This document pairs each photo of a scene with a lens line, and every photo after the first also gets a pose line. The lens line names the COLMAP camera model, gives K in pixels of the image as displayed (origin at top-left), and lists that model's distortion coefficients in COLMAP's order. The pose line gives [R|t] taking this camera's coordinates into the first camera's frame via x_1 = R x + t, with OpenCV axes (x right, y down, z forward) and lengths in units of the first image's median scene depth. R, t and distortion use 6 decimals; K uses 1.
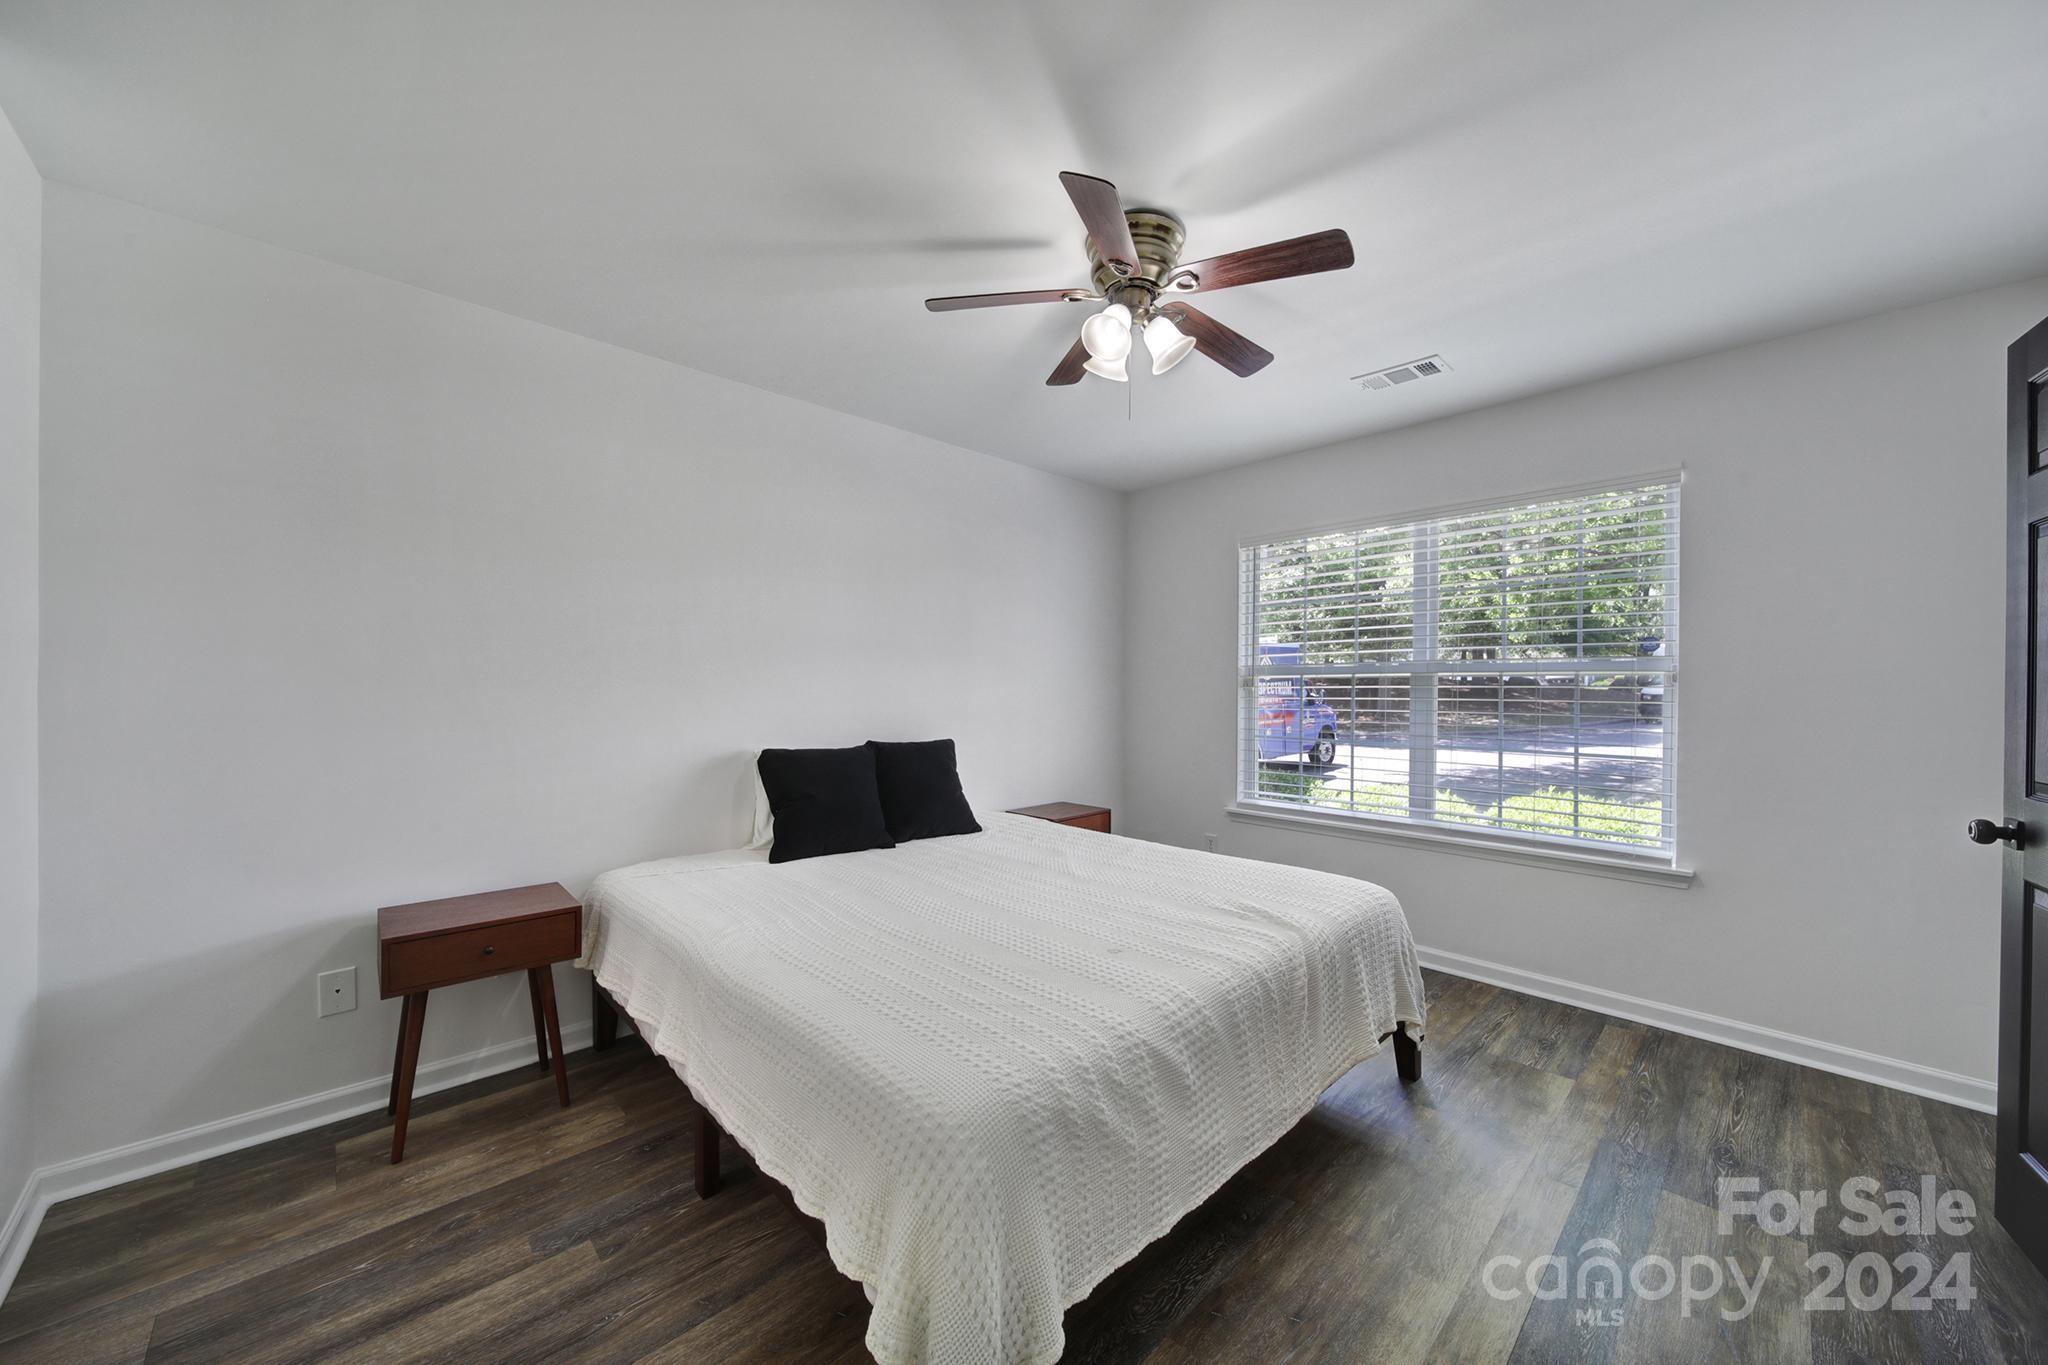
lens RADIAL K [[702.9, 0, 1018.5], [0, 702.9, 692.6], [0, 0, 1]] dist [-0.028458, -0.000001]
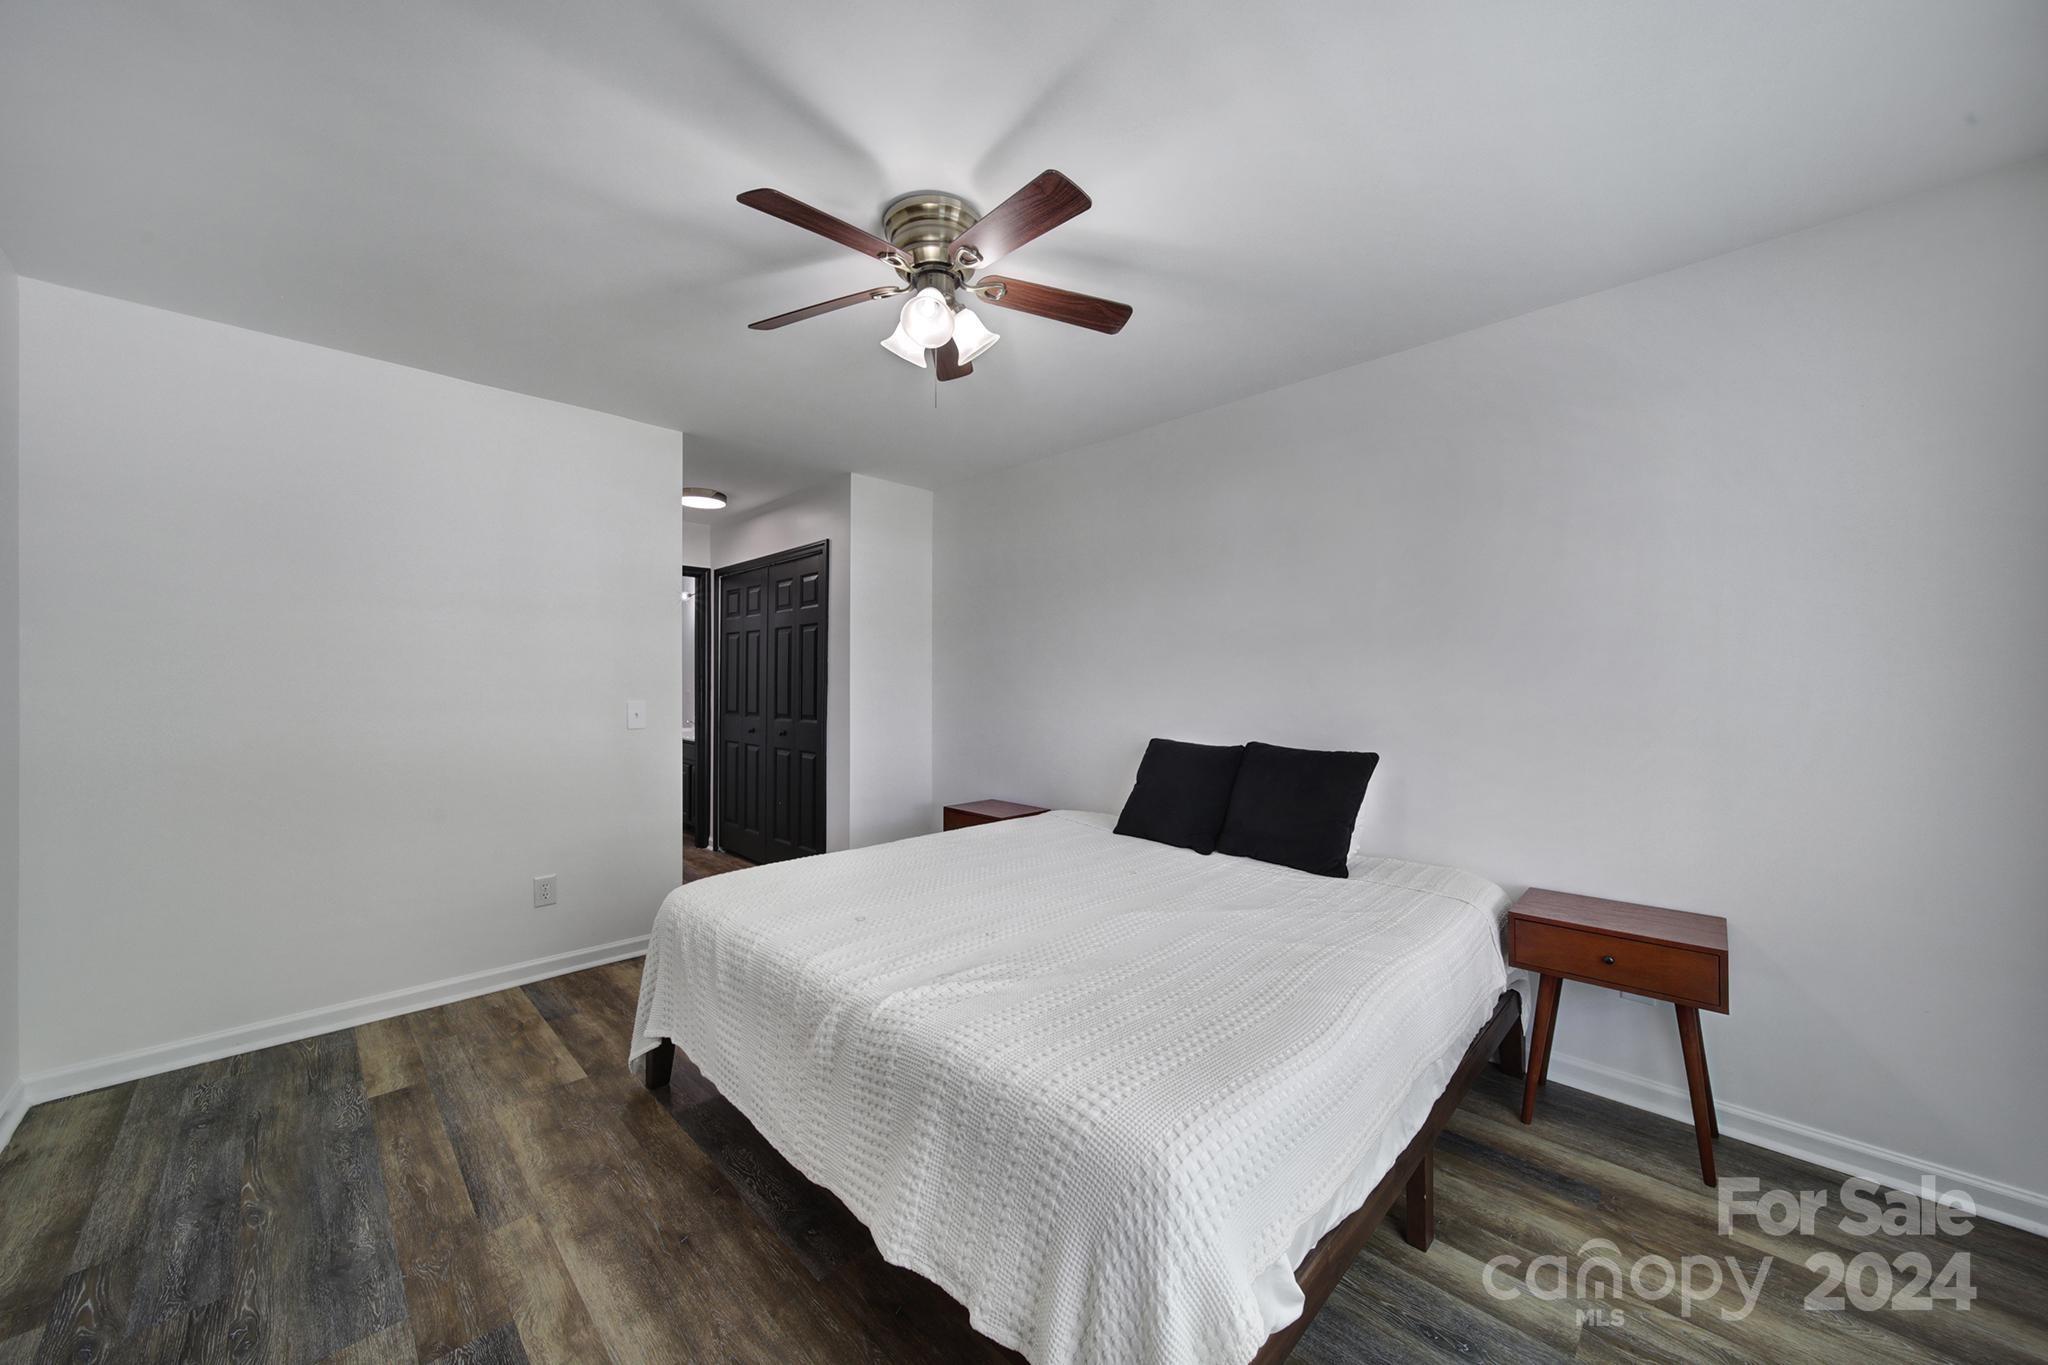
lens RADIAL K [[730.5, 0, 1024.1], [0, 730.5, 685.1], [0, 0, 1]] dist [0.000480, -0.000098]
pose [[0.047642, 0.003044, -0.998860, 1.223299], [-0.000470, 0.999995, 0.003025, -0.011189], [0.998864, 0.000326, 0.047644, 1.117584]]
